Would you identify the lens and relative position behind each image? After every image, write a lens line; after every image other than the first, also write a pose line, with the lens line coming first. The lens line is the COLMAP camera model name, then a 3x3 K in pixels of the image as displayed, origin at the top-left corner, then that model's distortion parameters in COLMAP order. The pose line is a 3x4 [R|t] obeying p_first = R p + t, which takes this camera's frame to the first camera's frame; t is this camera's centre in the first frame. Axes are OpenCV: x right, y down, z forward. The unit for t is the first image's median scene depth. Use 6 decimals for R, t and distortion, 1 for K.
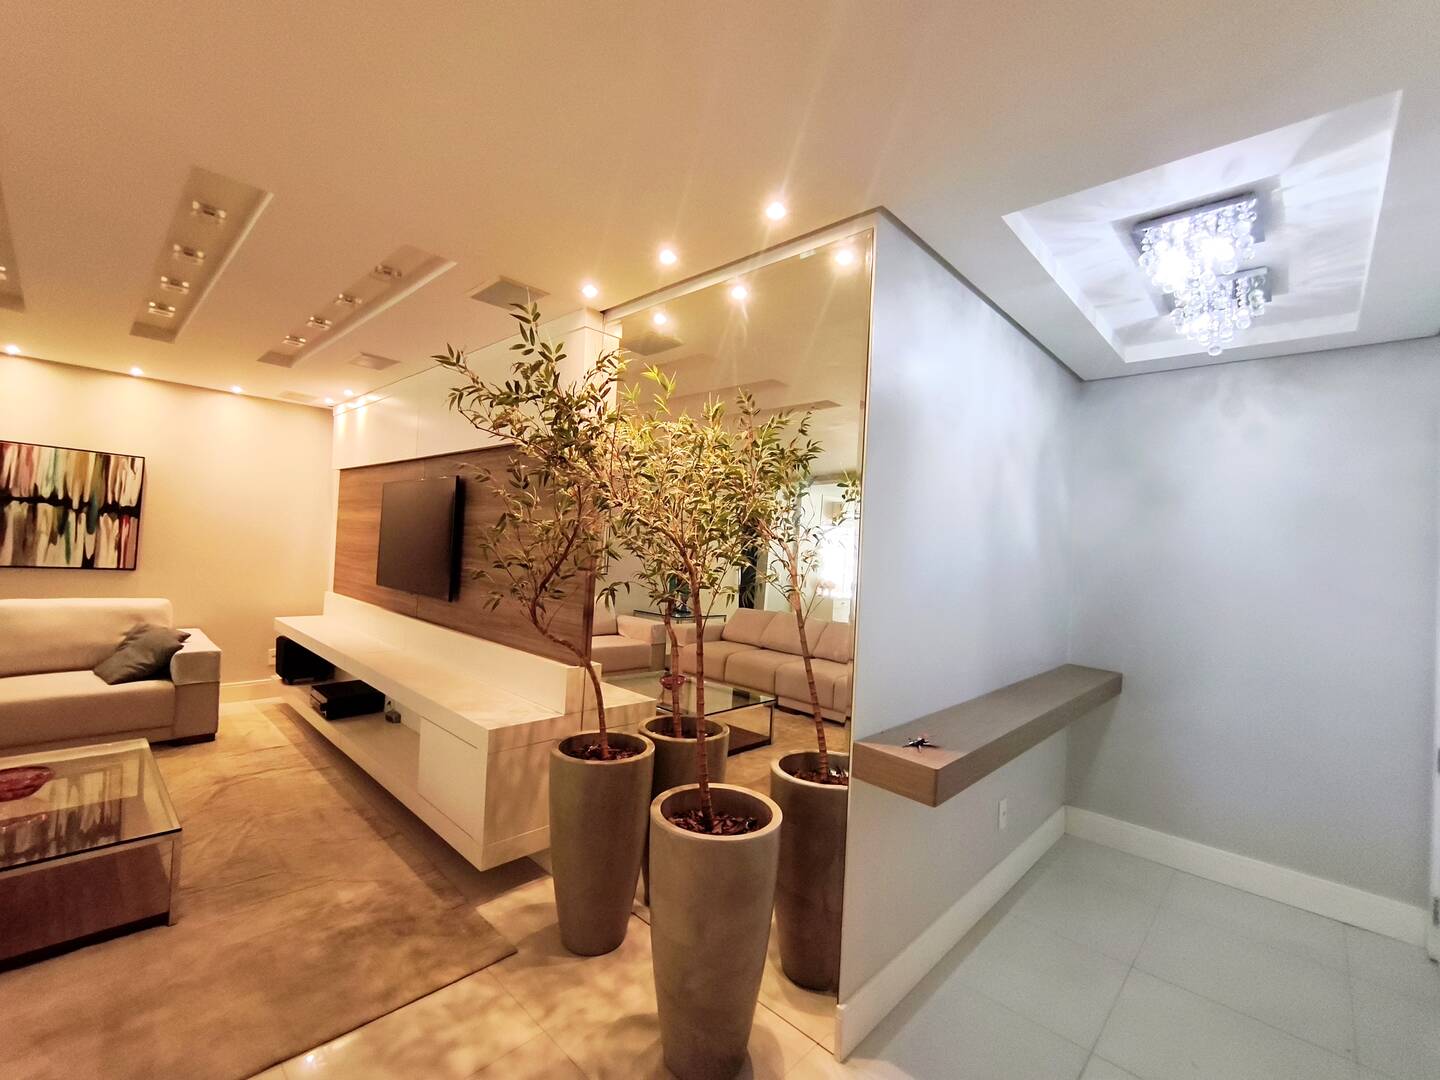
lens RADIAL K [[623.5, 0, 714.3], [0, 623.5, 534.5], [0, 0, 1]] dist [-0.000888, -0.000127]
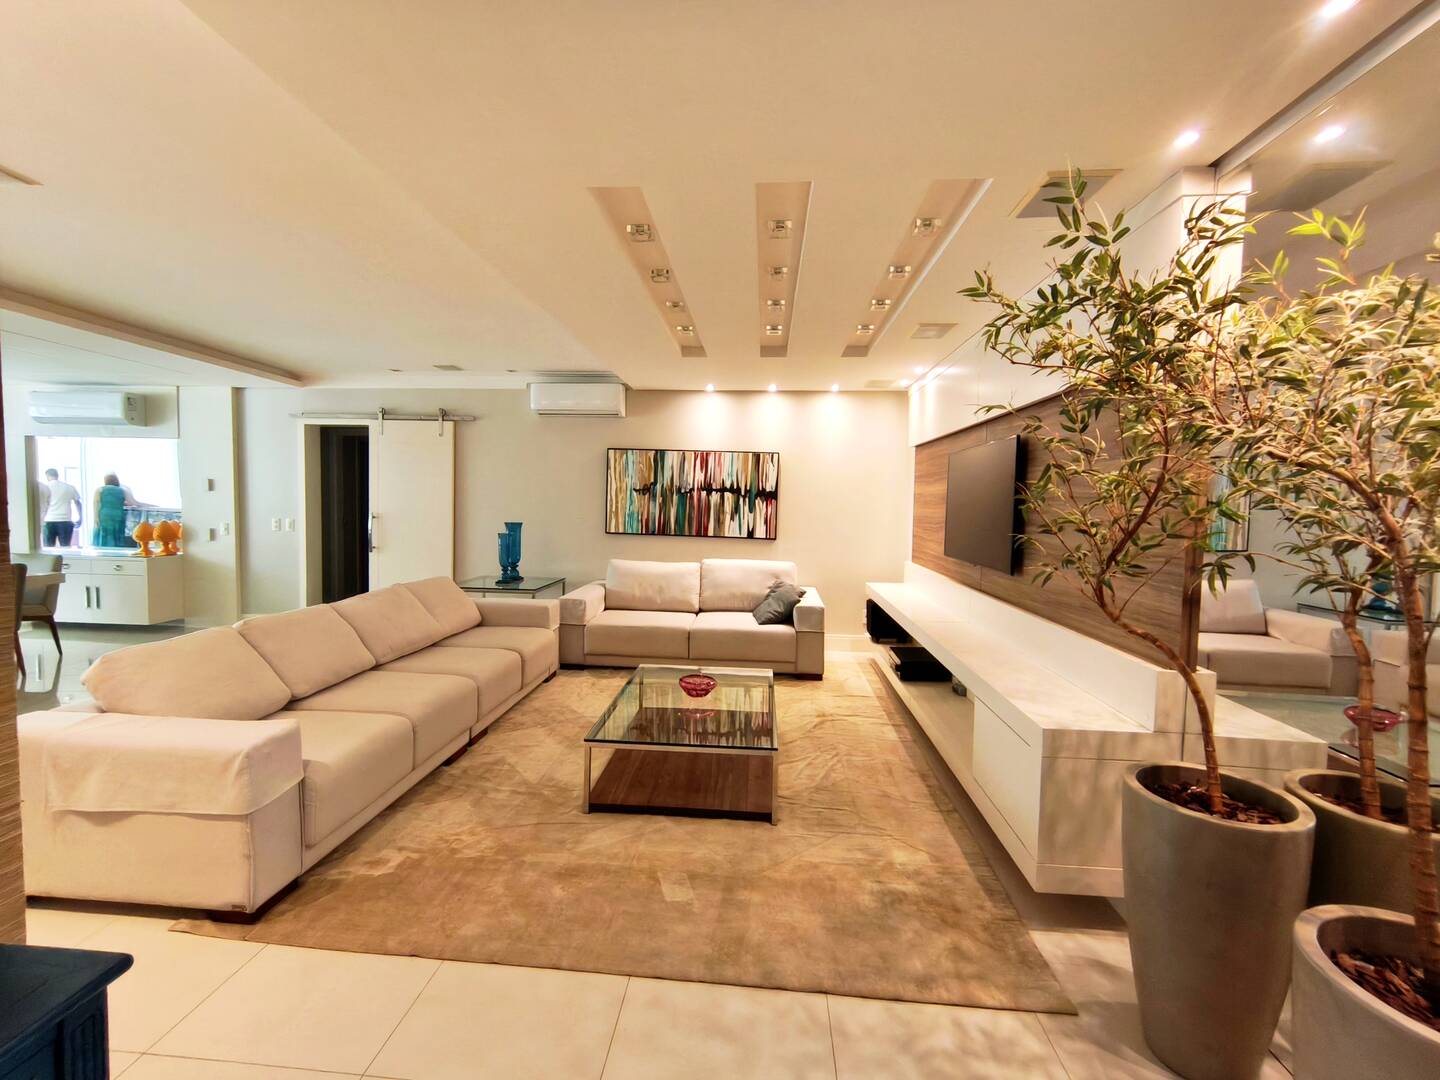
lens RADIAL K [[623.5, 0, 714.3], [0, 623.5, 534.5], [0, 0, 1]] dist [-0.000888, -0.000127]
pose [[0.629930, -0.000711, -0.776651, 0.008857], [0.030613, 0.999245, 0.023916, 0.019194], [0.776048, -0.038841, 0.629476, 0.136596]]
